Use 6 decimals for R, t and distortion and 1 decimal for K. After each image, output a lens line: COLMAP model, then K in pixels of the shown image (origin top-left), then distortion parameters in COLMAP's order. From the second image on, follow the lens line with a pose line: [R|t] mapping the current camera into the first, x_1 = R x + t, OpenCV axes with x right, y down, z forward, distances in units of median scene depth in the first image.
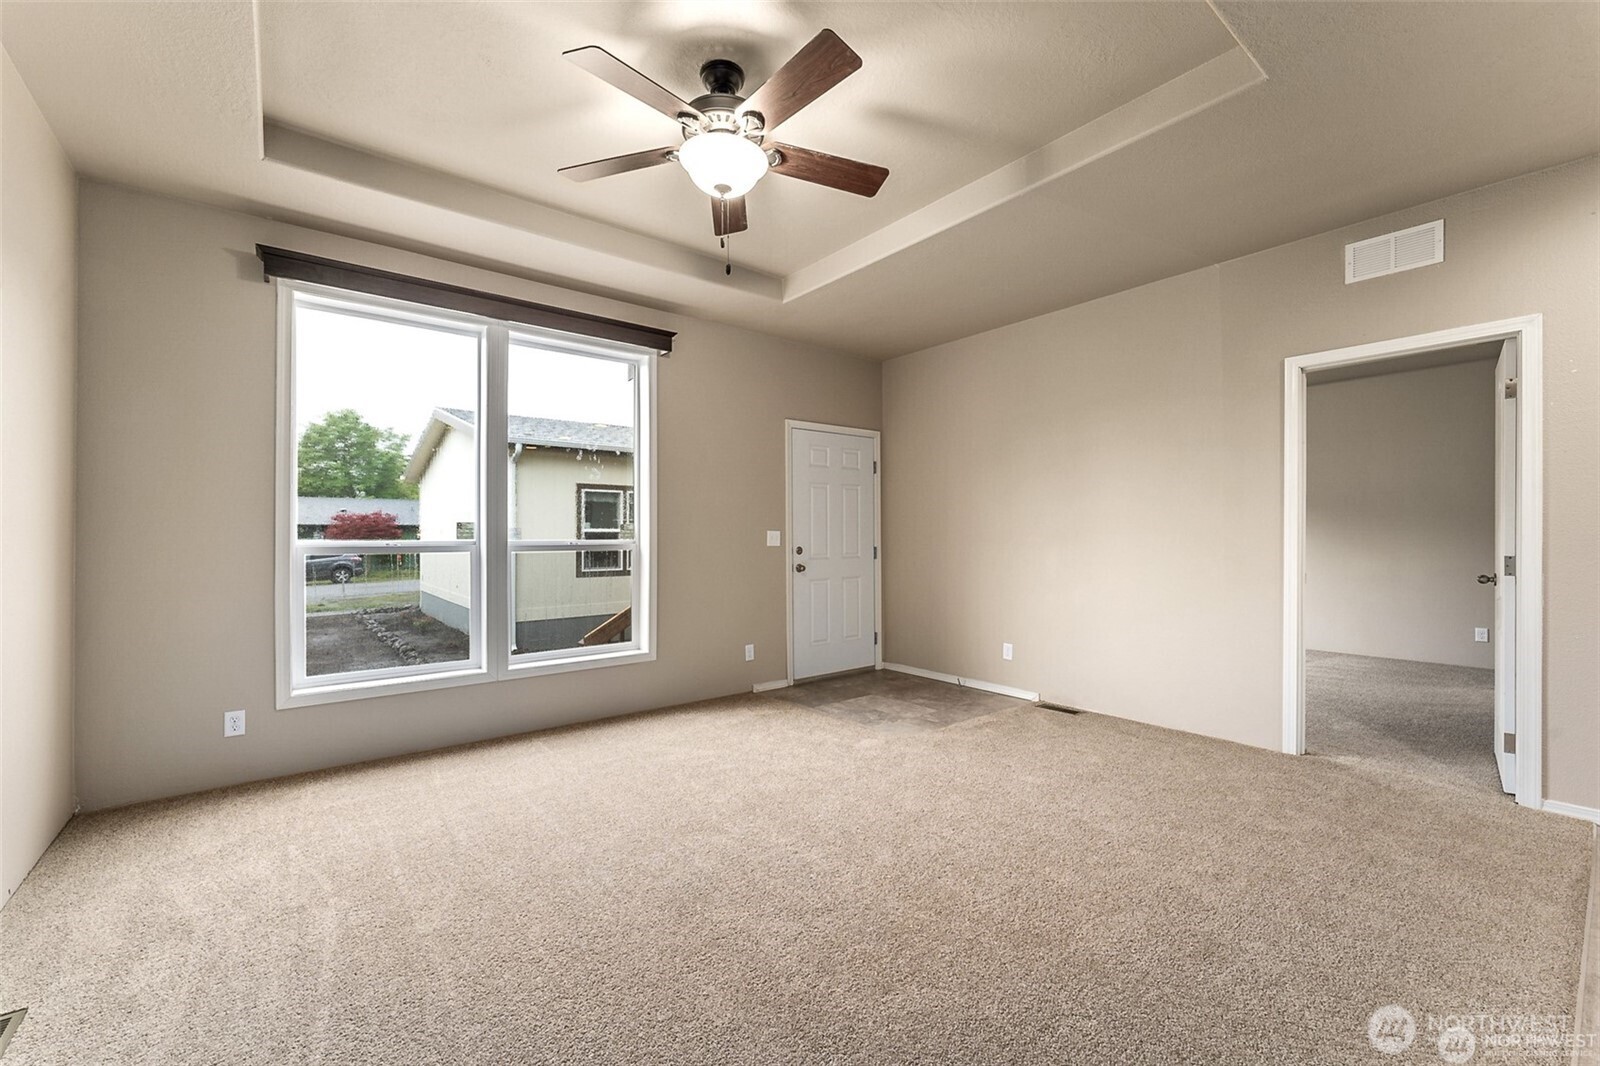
lens RADIAL K [[654.5, 0, 800.0], [0, 654.5, 533.0], [0, 0, 1]] dist [-0.000396, 0.000026]
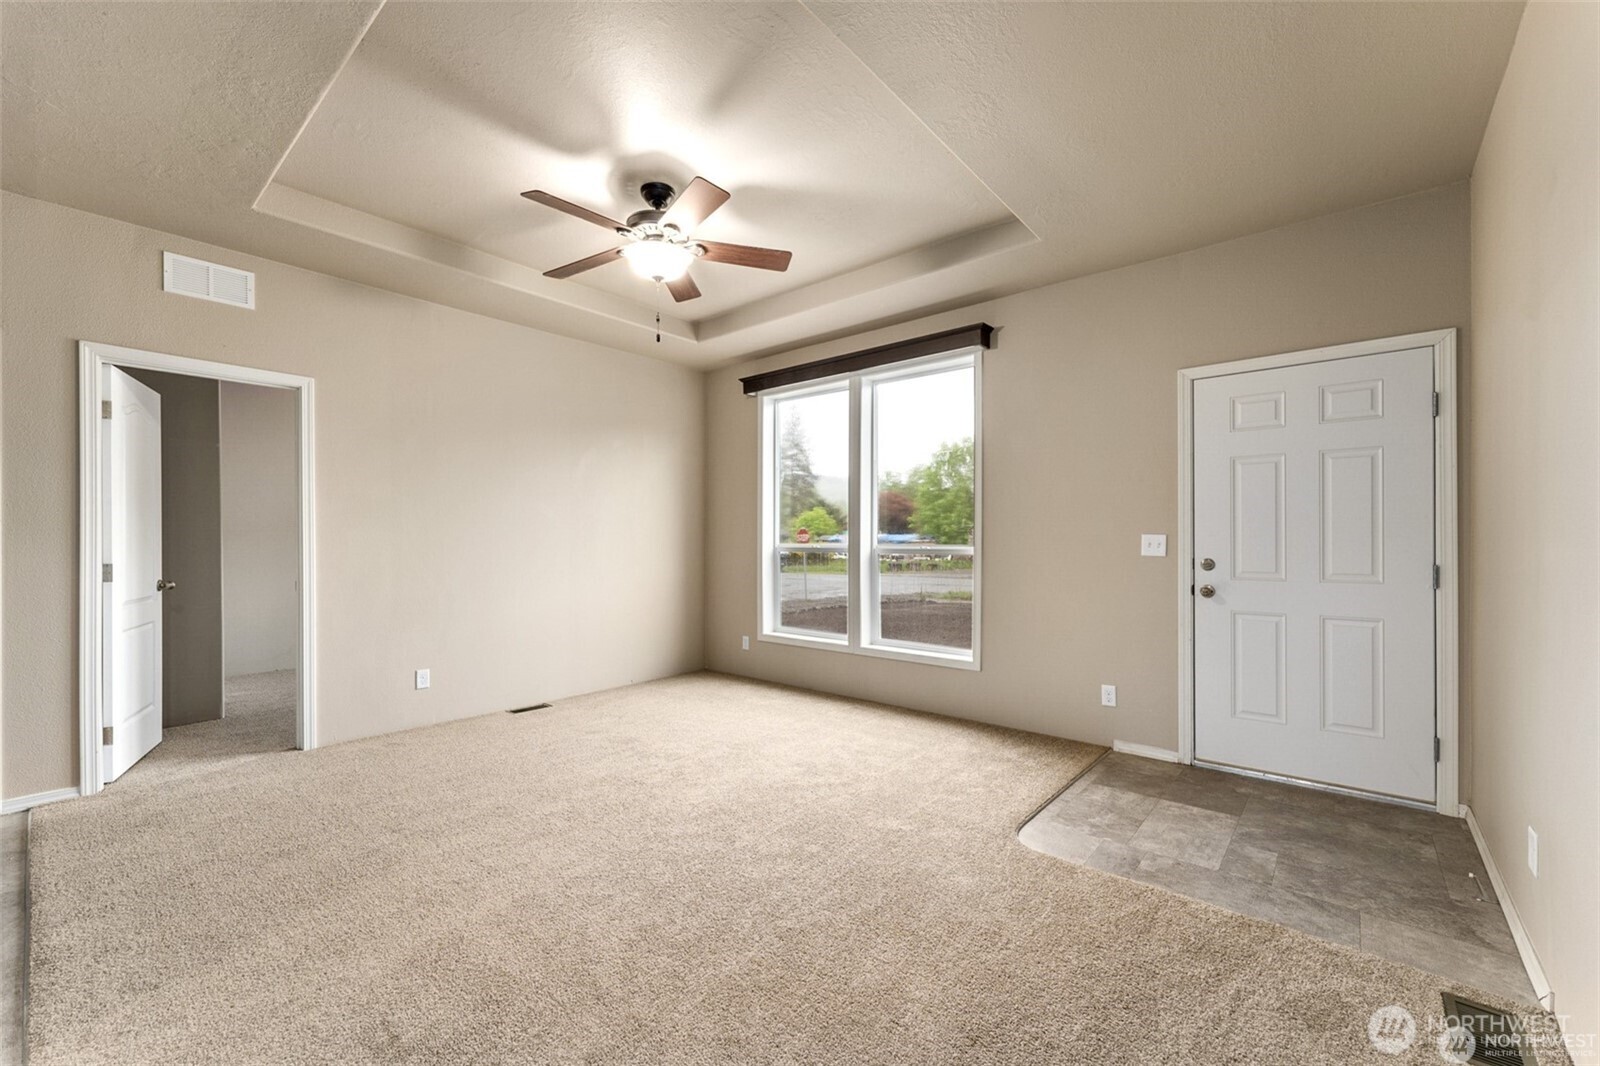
lens RADIAL K [[654.6, 0, 795.9], [0, 654.6, 540.2], [0, 0, 1]] dist [0.000886, 0.000159]
pose [[0.181816, 0.002284, -0.983330, 0.688992], [0.003378, 0.999990, 0.002948, -0.000797], [0.983327, -0.003858, 0.181807, 0.579157]]
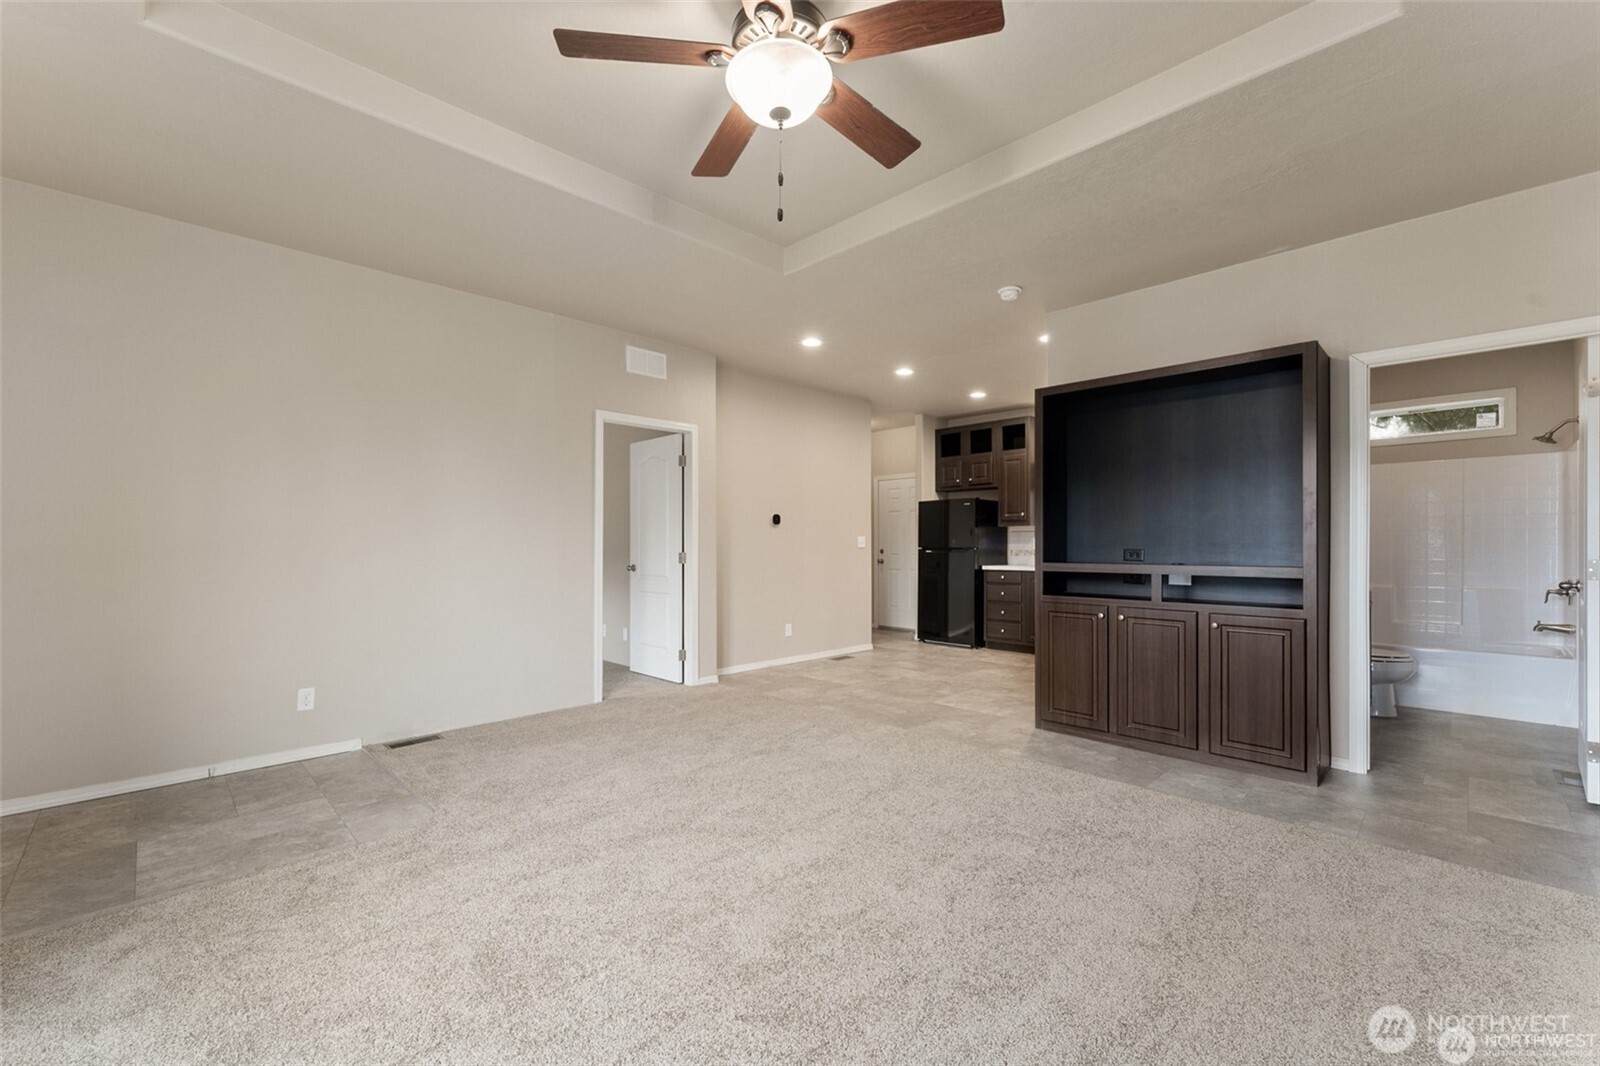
lens RADIAL K [[654.6, 0, 795.9], [0, 654.6, 540.2], [0, 0, 1]] dist [0.000886, 0.000159]
pose [[-0.099023, 0.007446, 0.995057, -0.526528], [-0.001339, 0.999970, -0.007616, 0.009582], [-0.995084, -0.002086, -0.099010, 0.596552]]
